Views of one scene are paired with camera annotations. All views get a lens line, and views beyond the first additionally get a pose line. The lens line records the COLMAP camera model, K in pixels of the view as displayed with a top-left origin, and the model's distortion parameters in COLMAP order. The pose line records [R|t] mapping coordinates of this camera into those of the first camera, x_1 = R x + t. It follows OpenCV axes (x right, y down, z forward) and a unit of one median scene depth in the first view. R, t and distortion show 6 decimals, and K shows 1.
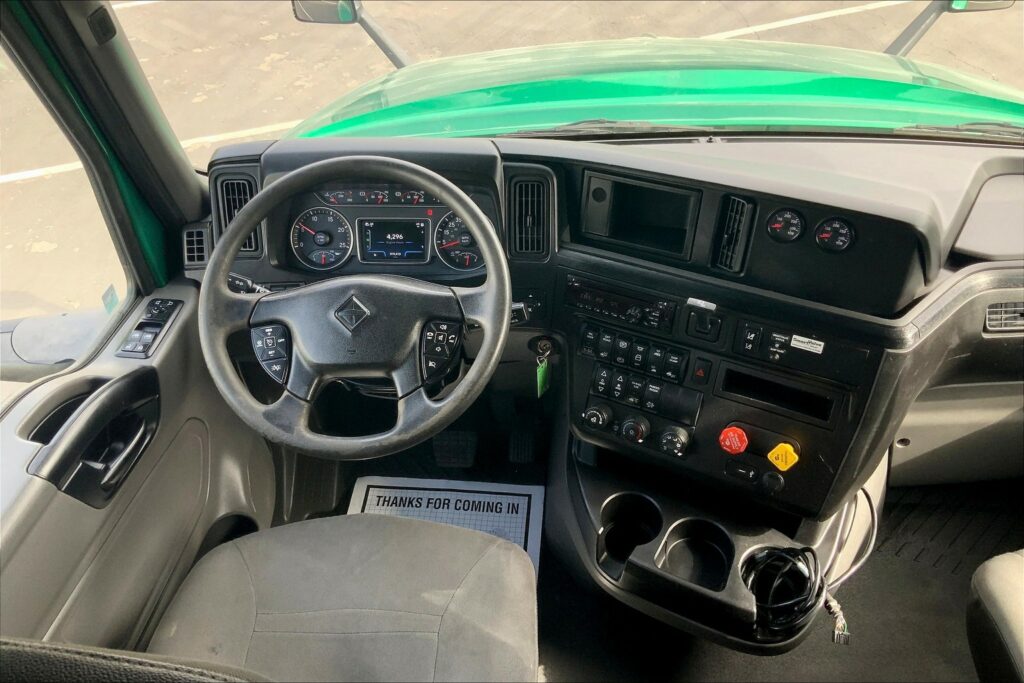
lens RADIAL K [[846.5, 0, 509.6], [0, 846.5, 334.4], [0, 0, 1]] dist [0.095971, -0.200929]
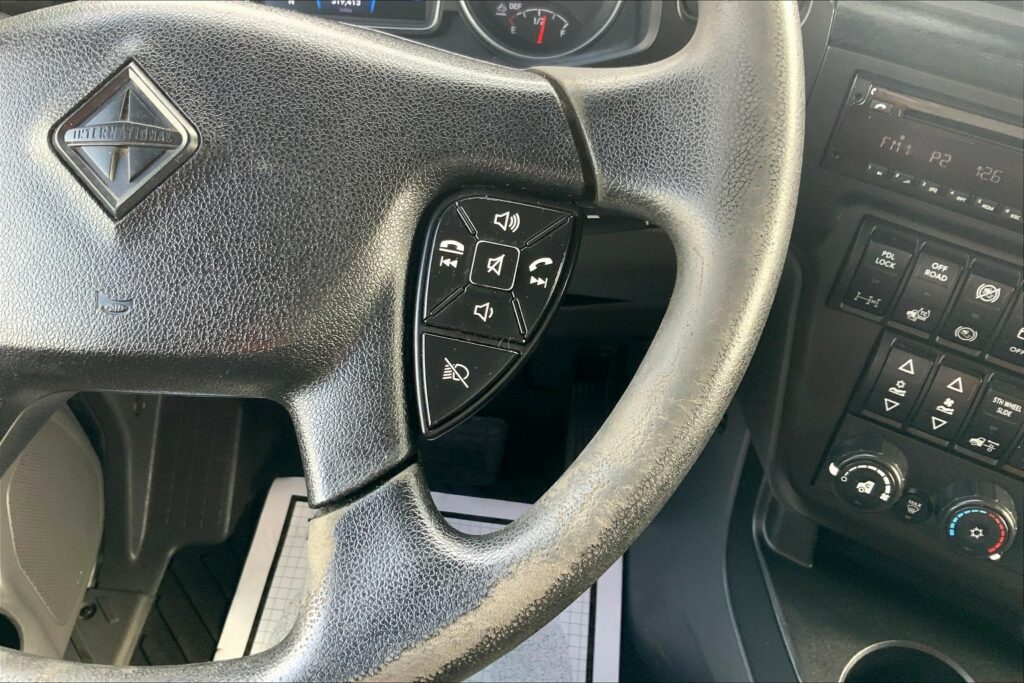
lens RADIAL K [[846.5, 0, 508.7], [0, 846.5, 335.9], [0, 0, 1]] dist [0.095971, -0.200929]
pose [[0.997977, 0.054982, 0.031925, -0.073307], [-0.059059, 0.987628, 0.145266, -0.009986], [-0.023543, -0.146857, 0.988877, 0.657849]]
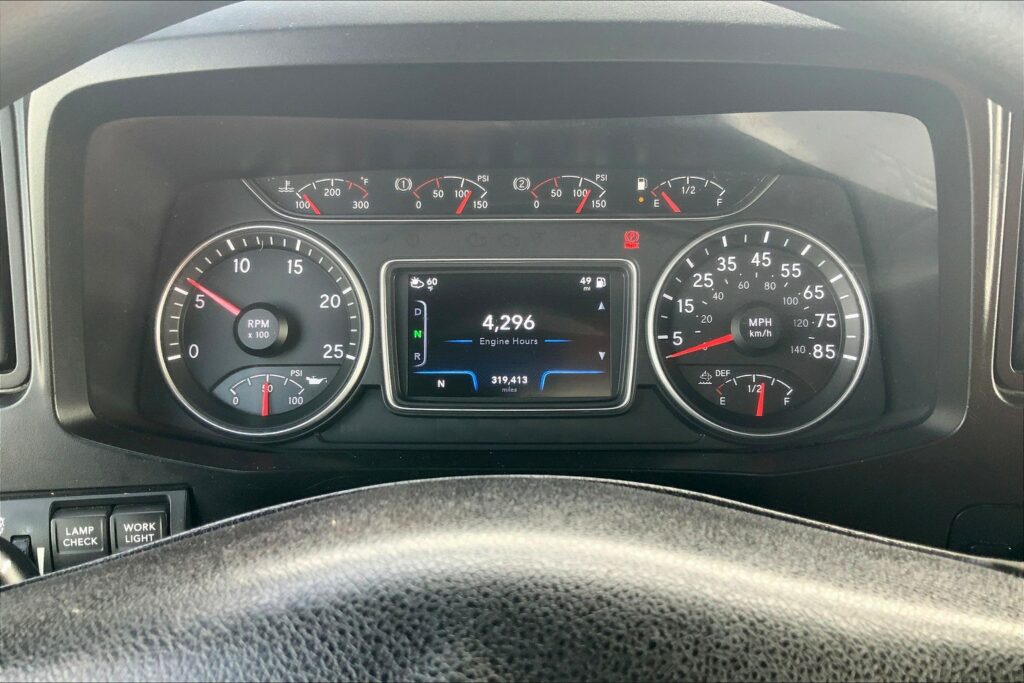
lens RADIAL K [[846.5, 0, 509.4], [0, 846.5, 336.6], [0, 0, 1]] dist [0.095971, -0.200929]
pose [[0.999520, -0.003315, 0.030802, -0.155462], [0.008359, 0.986239, -0.165116, -0.065495], [-0.029831, 0.165294, 0.985793, 0.760515]]
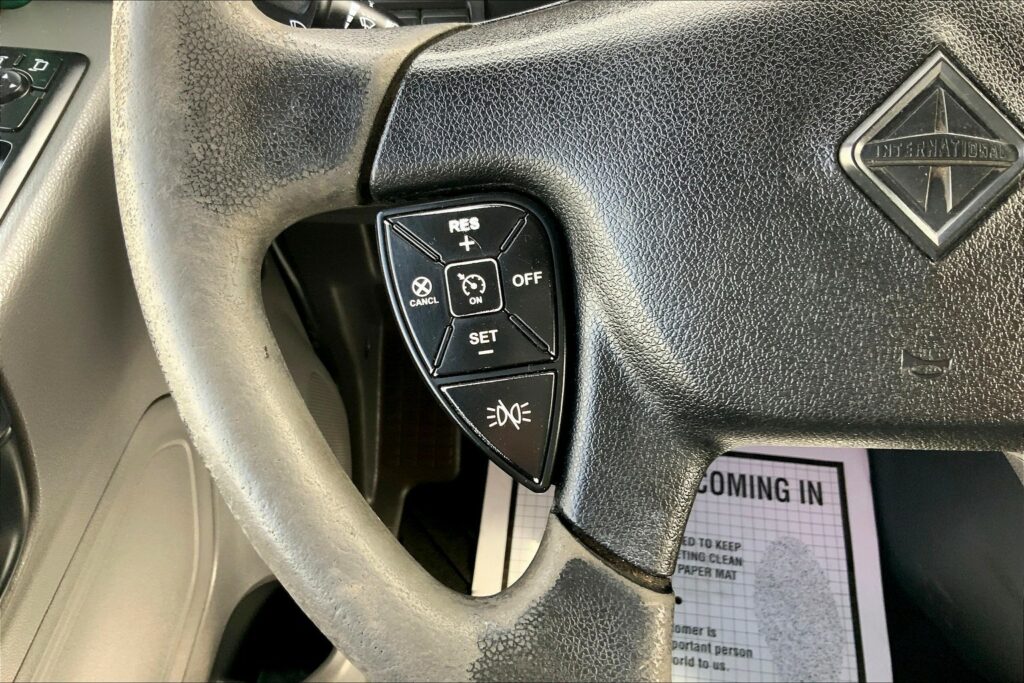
lens RADIAL K [[846.5, 0, 500.3], [0, 846.5, 332.1], [0, 0, 1]] dist [0.095971, -0.200929]
pose [[0.999819, 0.019007, -0.000004, -0.242539], [-0.018271, 0.961166, 0.275366, -0.032039], [0.005238, -0.275316, 0.961339, 0.707963]]
